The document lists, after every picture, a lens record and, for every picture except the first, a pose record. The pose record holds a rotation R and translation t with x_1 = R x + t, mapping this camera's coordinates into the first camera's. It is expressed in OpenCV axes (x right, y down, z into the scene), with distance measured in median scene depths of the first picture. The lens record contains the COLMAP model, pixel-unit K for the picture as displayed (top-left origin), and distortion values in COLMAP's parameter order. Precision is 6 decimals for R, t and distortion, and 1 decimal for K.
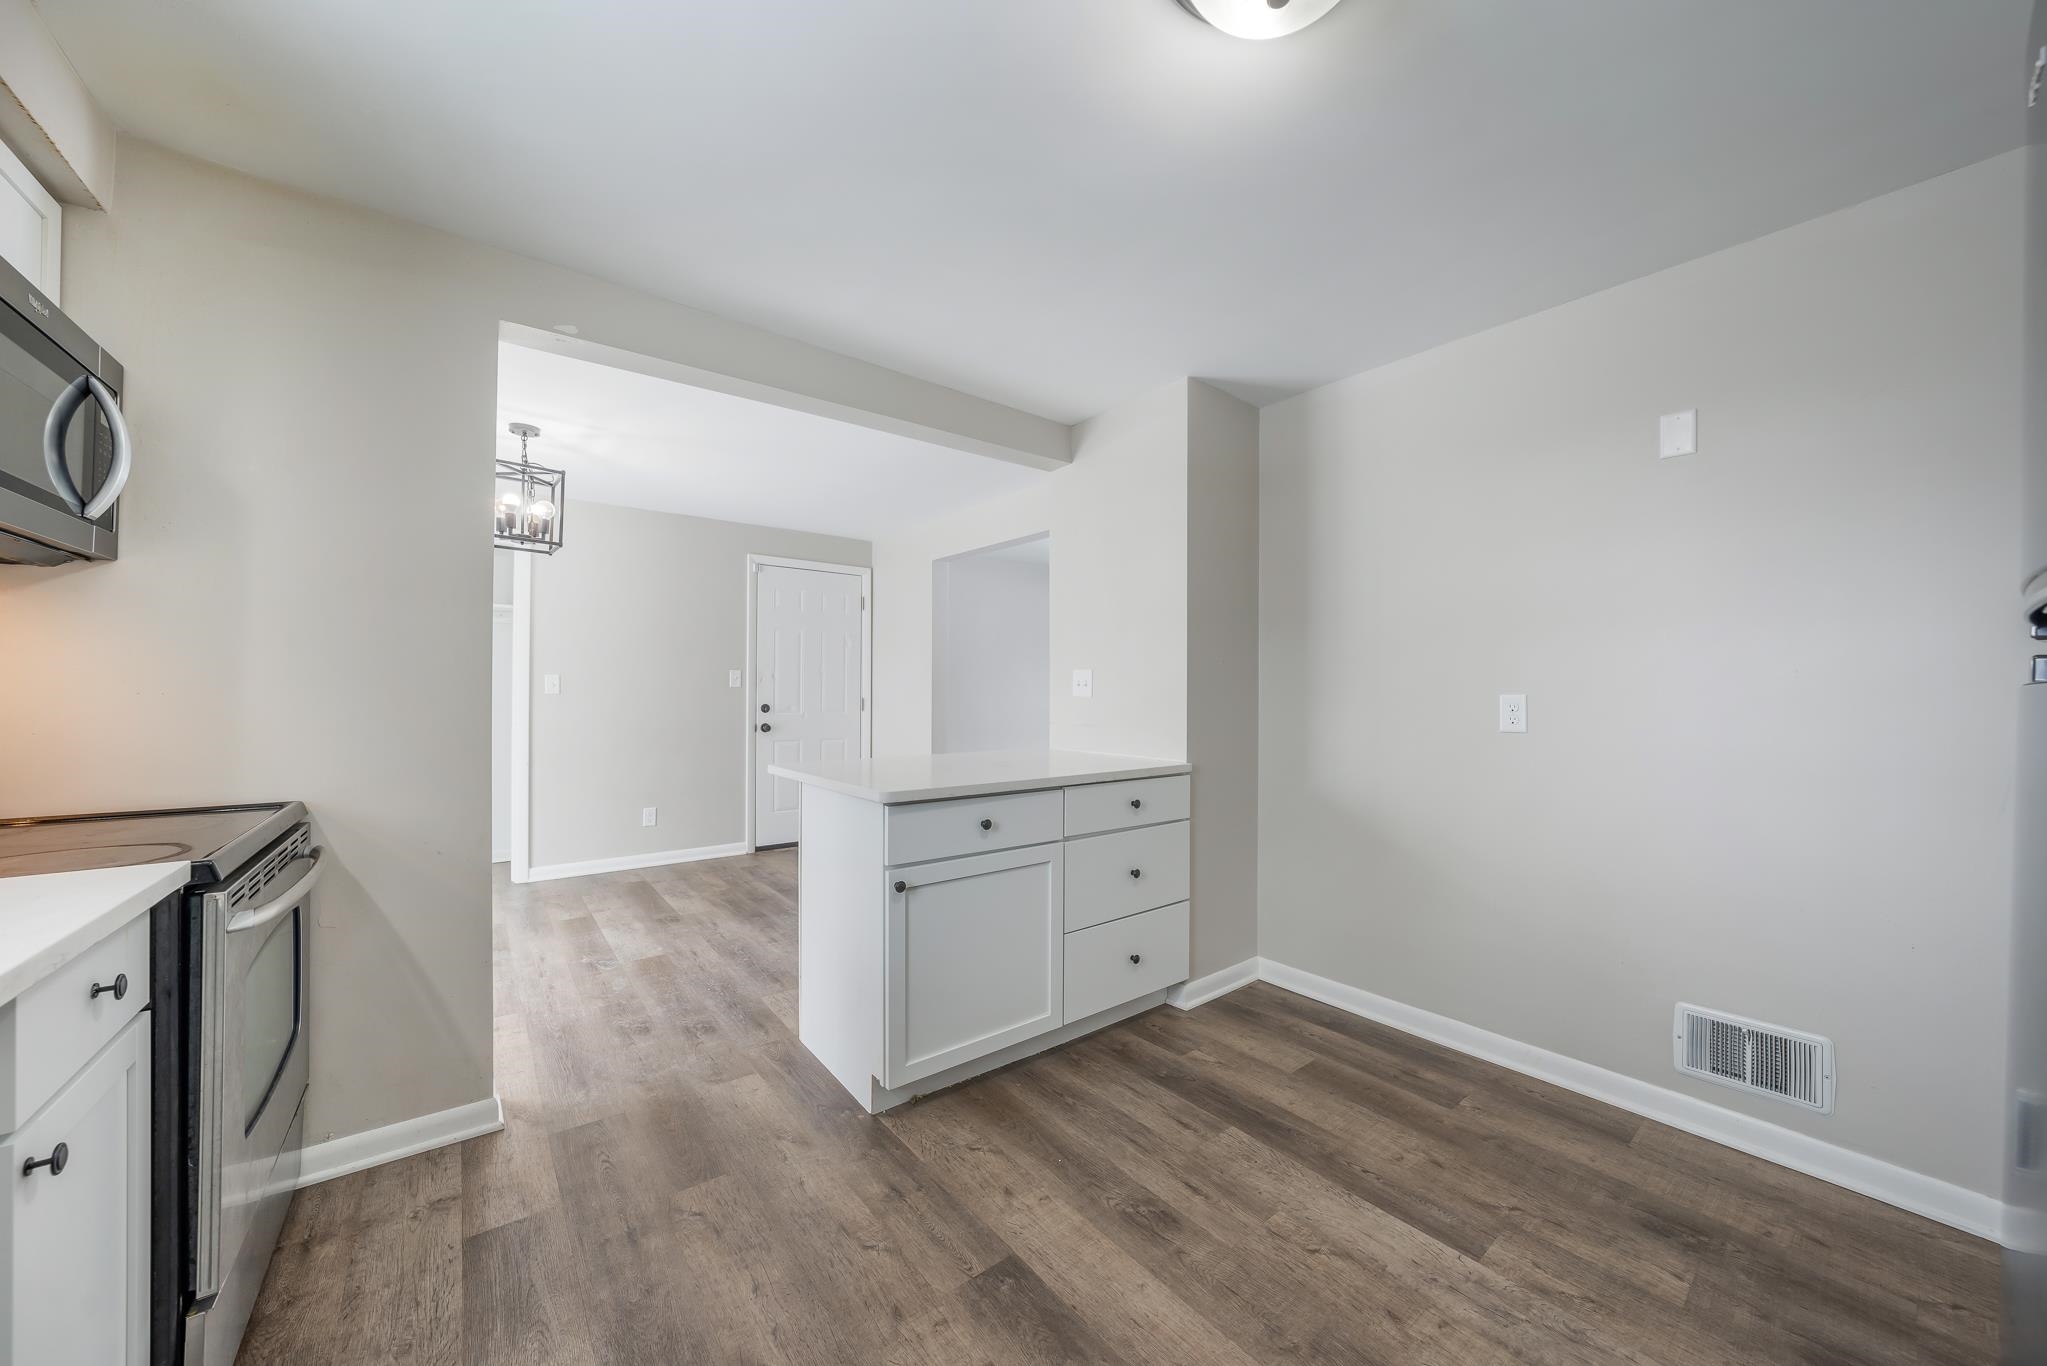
lens RADIAL K [[712.8, 0, 1026.6], [0, 712.8, 693.0], [0, 0, 1]] dist [0.000871, 0.000058]
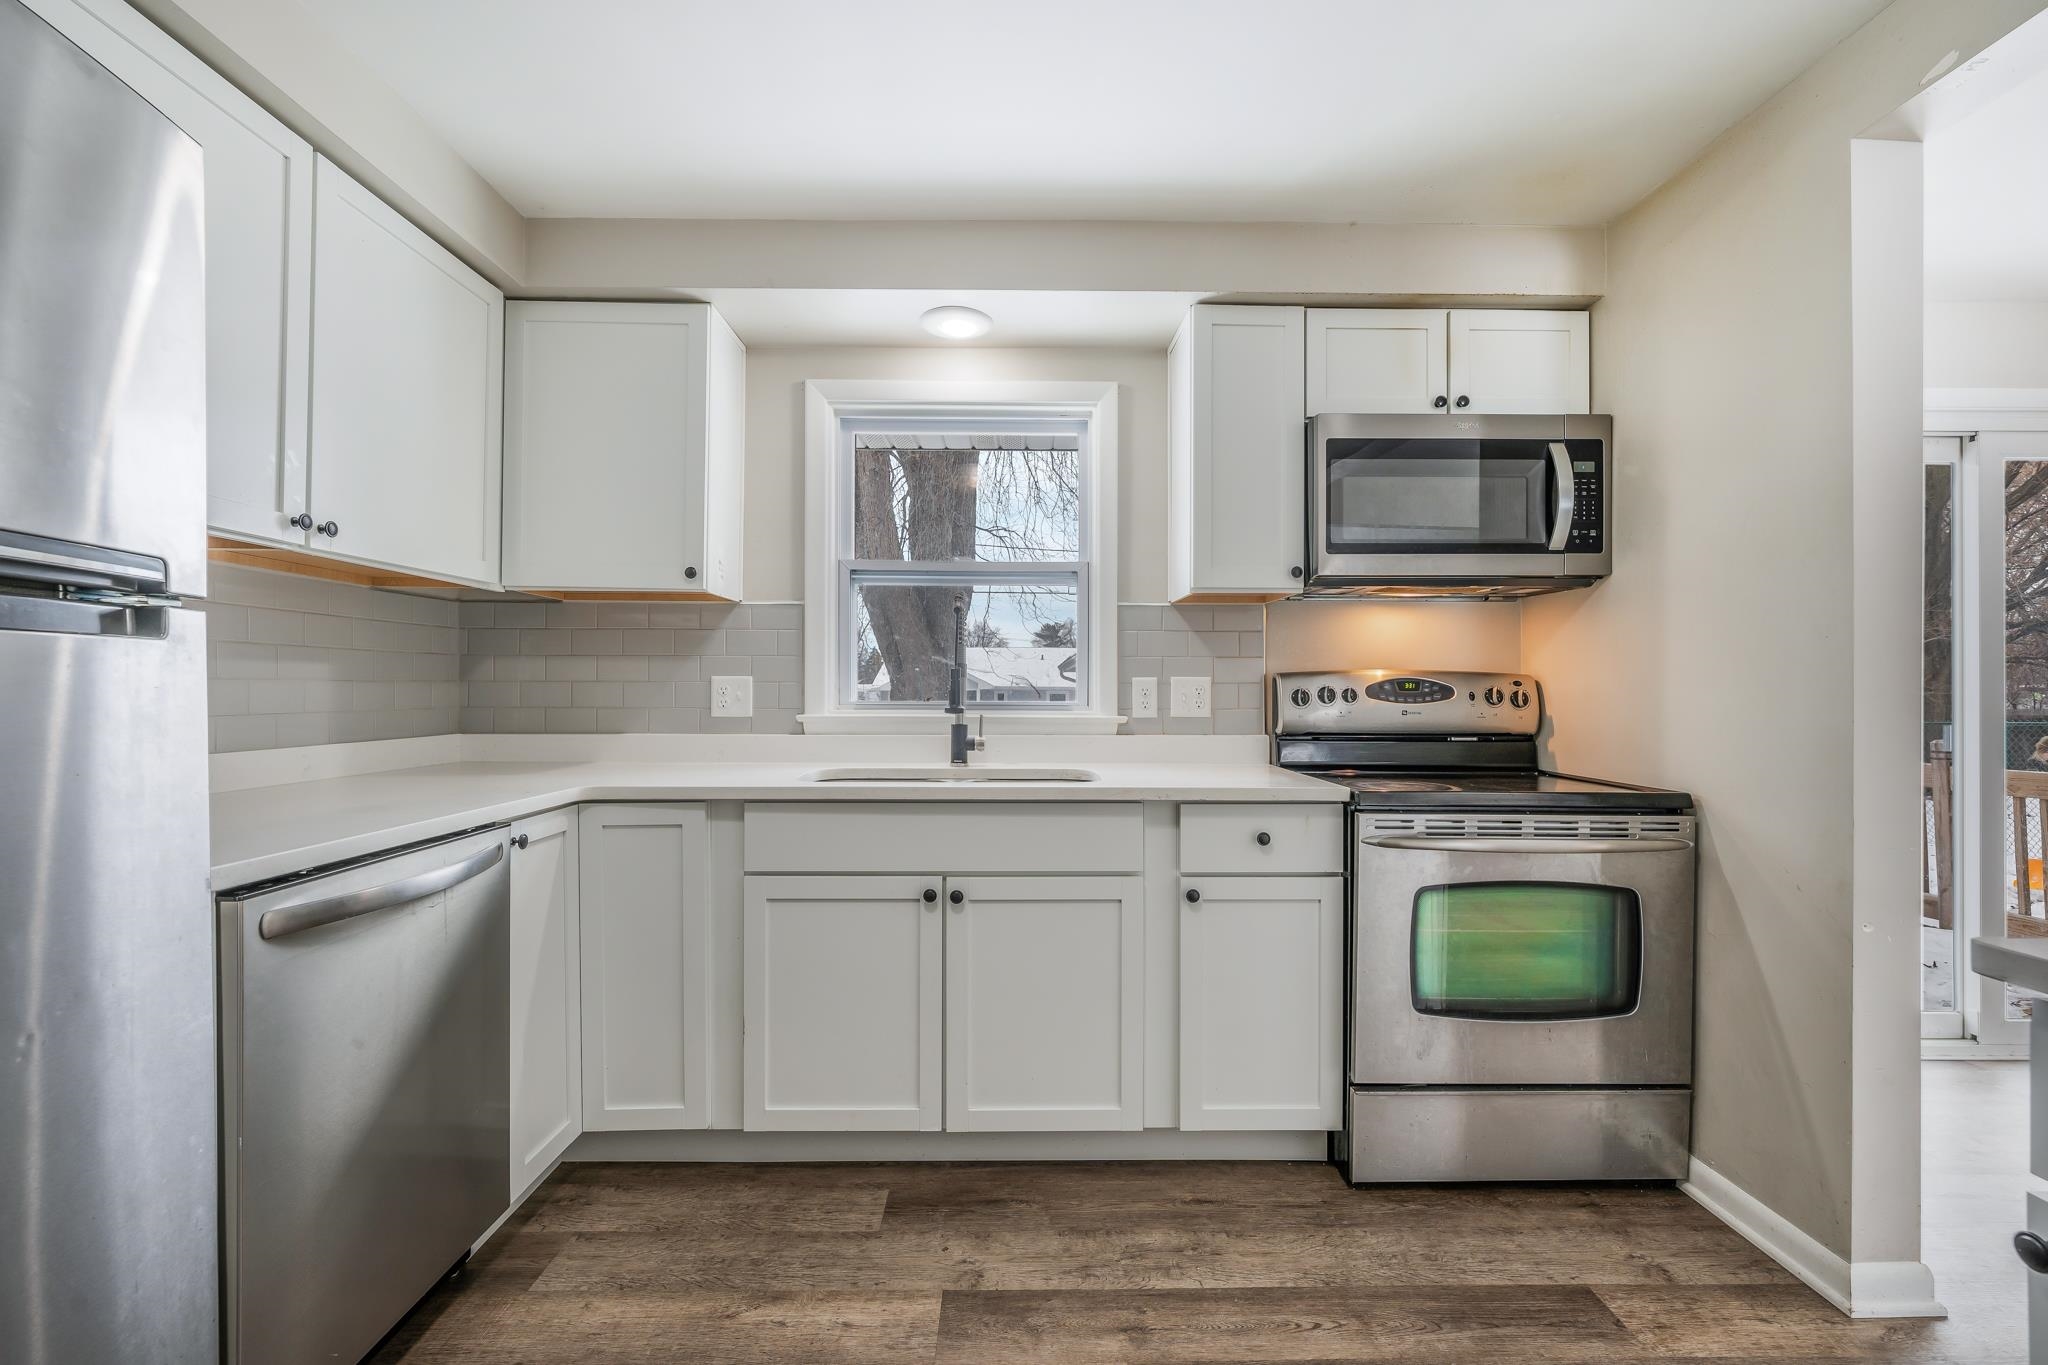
lens RADIAL K [[883.3, 0, 1032.3], [0, 883.3, 690.0], [0, 0, 1]] dist [-0.005405, 0.000390]
pose [[-0.605451, -0.007582, -0.795847, 0.155492], [-0.007826, 0.999963, -0.003573, 0.007155], [0.795844, 0.004065, -0.605488, 0.331443]]
